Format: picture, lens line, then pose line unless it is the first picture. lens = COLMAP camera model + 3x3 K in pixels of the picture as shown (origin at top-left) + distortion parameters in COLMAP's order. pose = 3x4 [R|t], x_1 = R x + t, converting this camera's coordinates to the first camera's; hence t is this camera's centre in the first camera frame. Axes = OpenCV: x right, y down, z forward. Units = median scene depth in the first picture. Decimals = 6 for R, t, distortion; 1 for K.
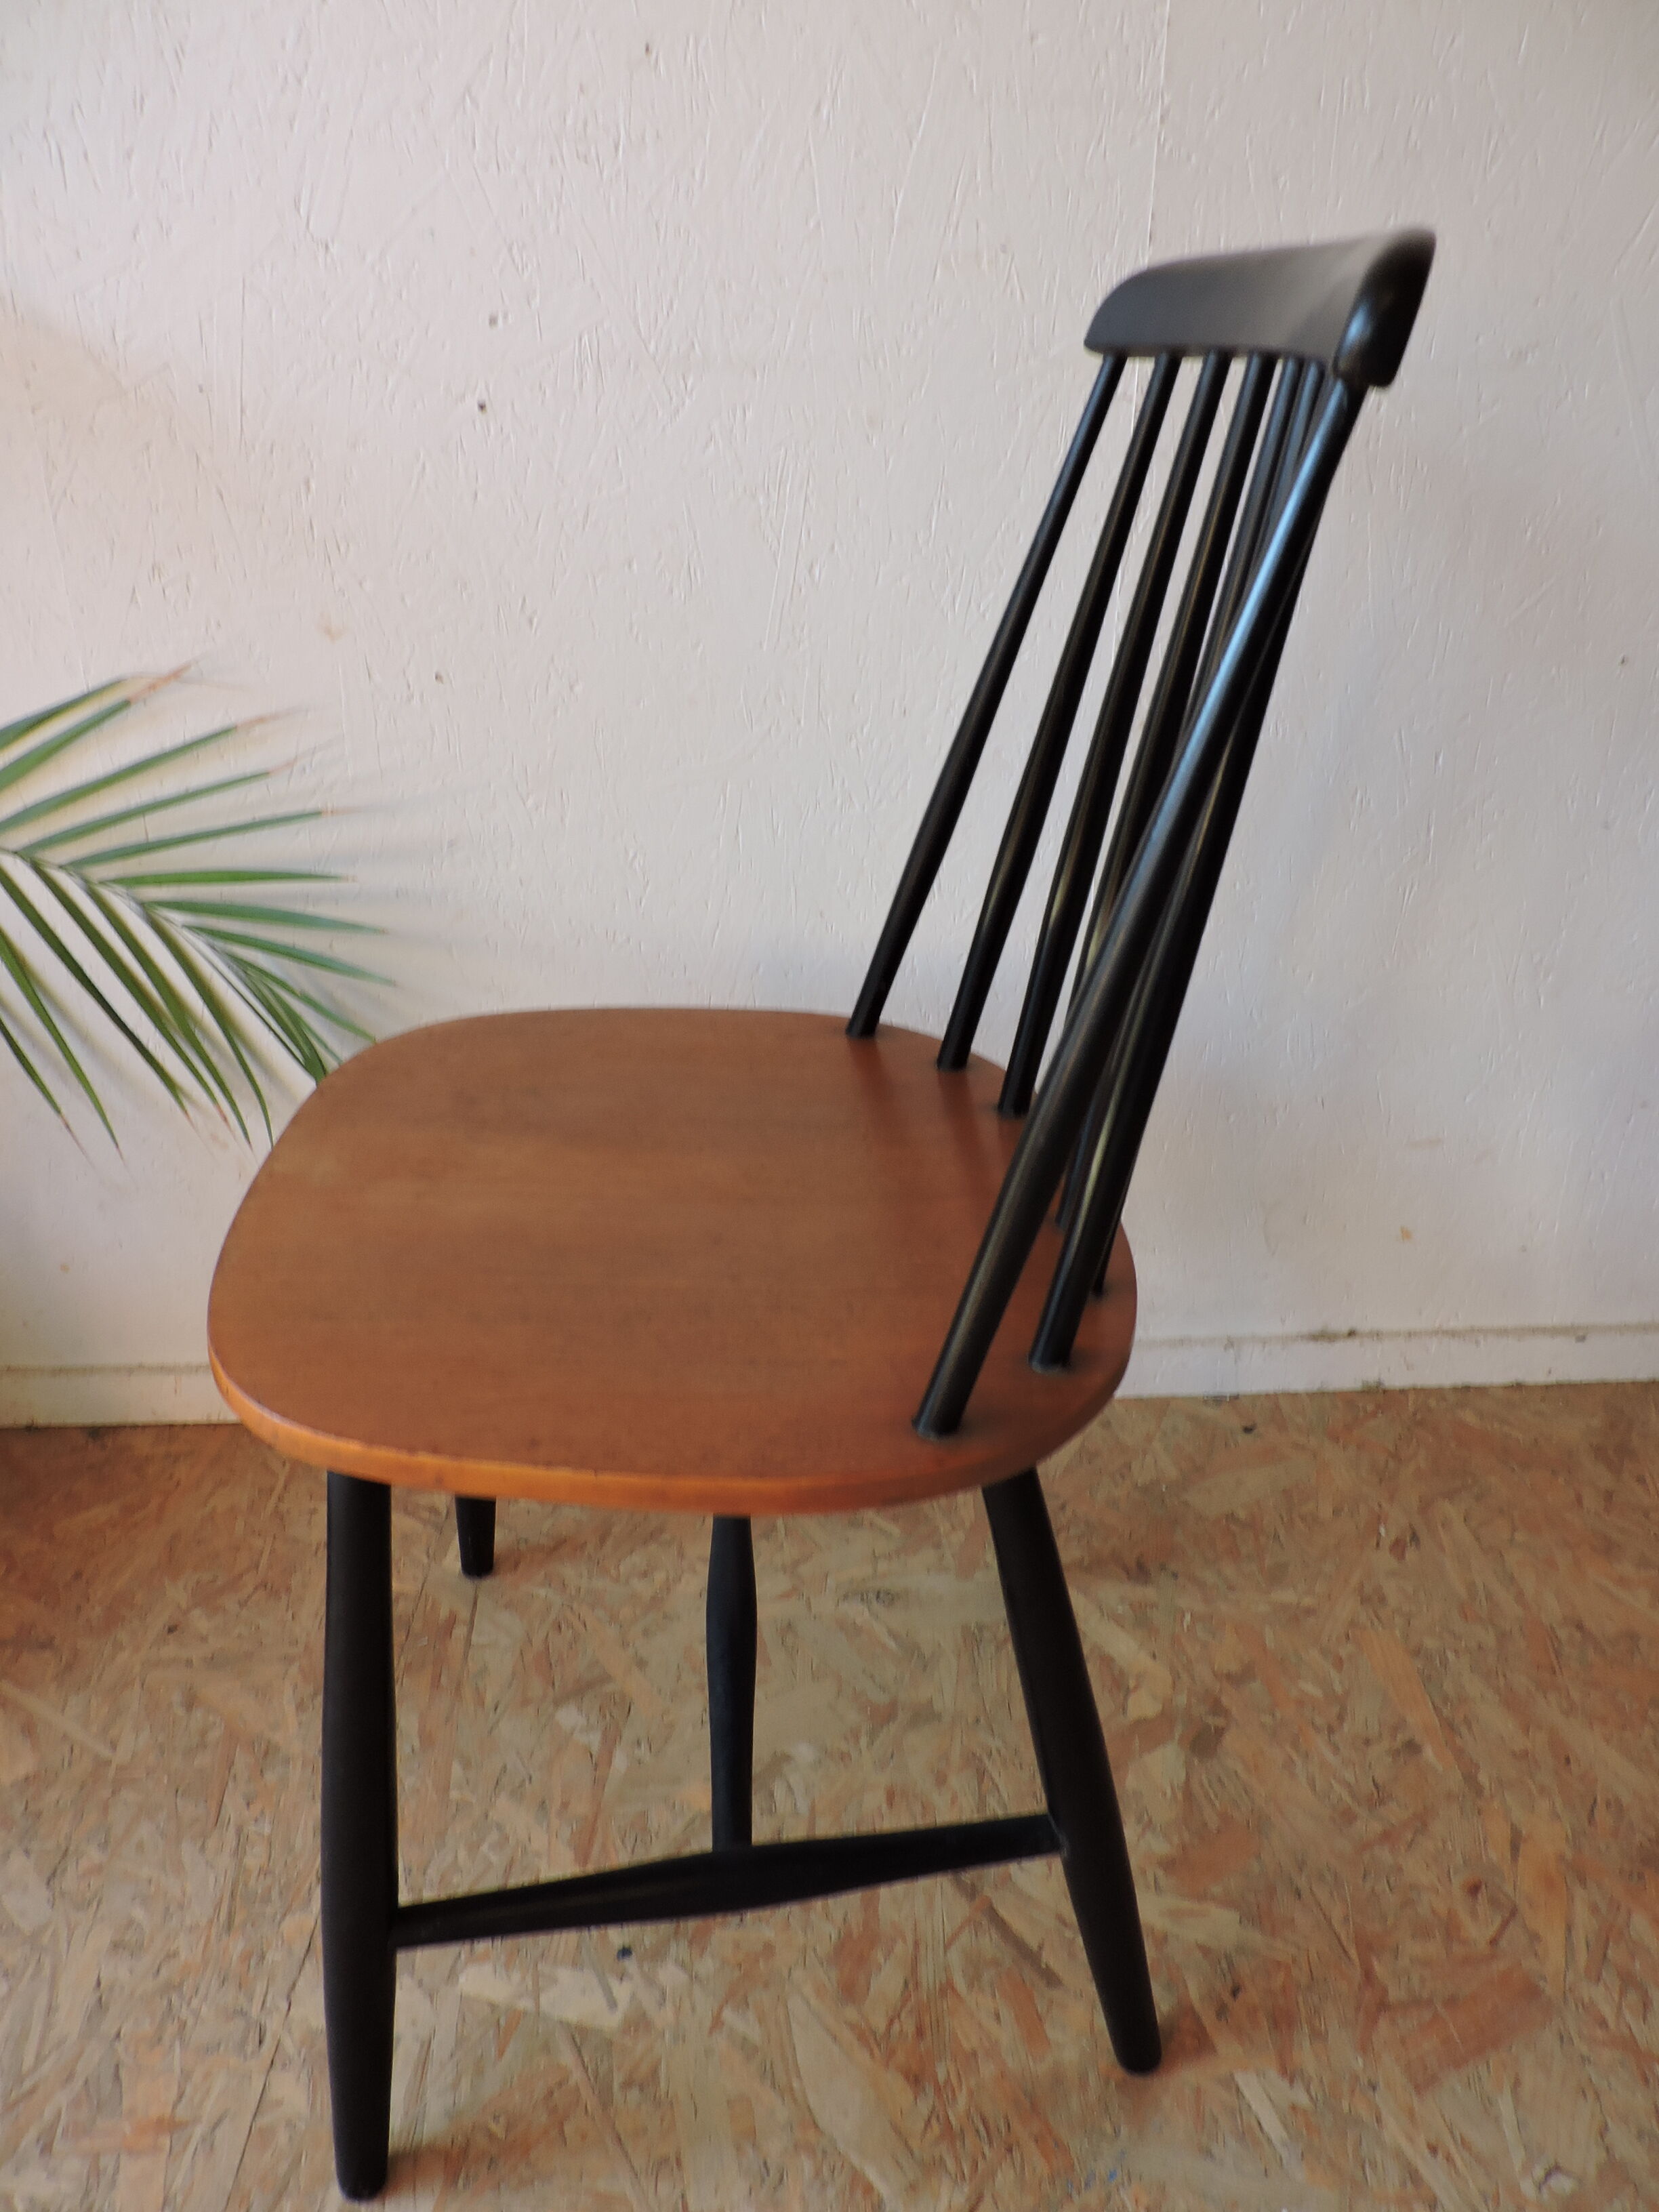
lens RADIAL K [[1570.9, 0, 828.5], [0, 1570.9, 1112.5], [0, 0, 1]] dist [-0.016406, -0.005408]
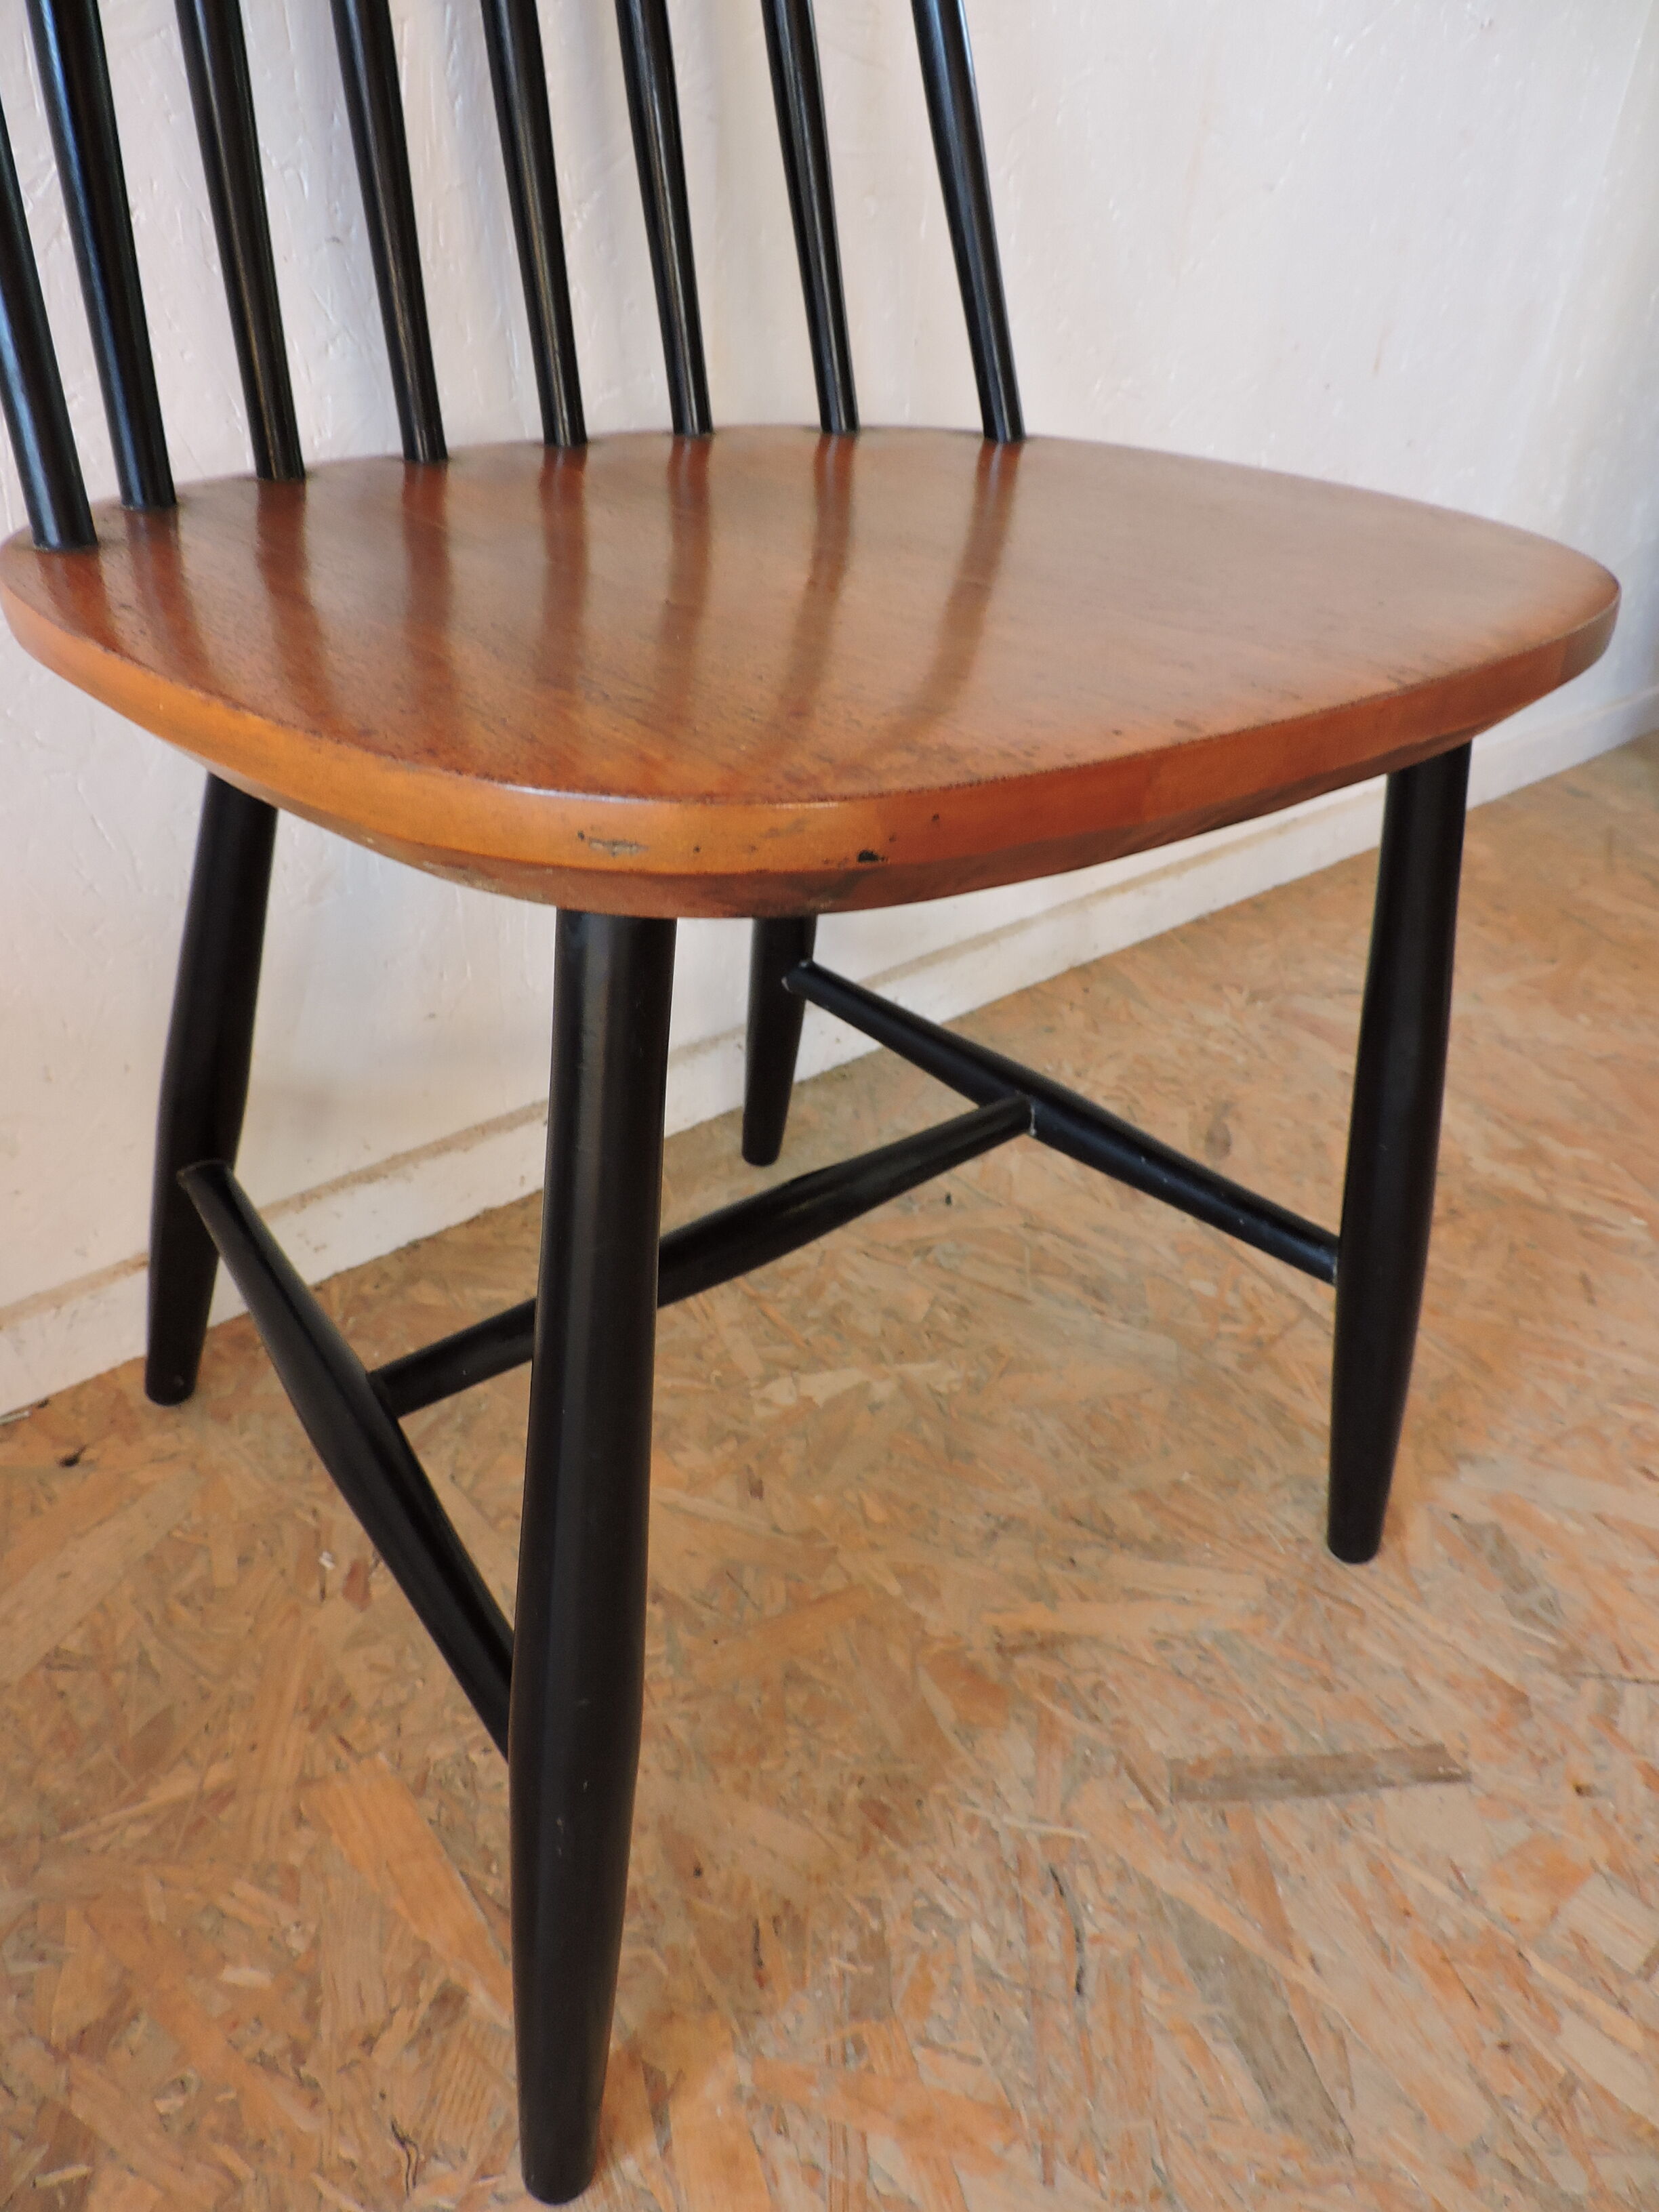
lens RADIAL K [[1569.0, 0, 828.4], [0, 1569.0, 1124.6], [0, 0, 1]] dist [-0.004282, -0.010959]
pose [[0.786295, -0.309947, 0.534483, 0.272773], [0.223253, 0.949149, 0.221977, 0.029391], [-0.576106, -0.055214, 0.815508, 0.487398]]
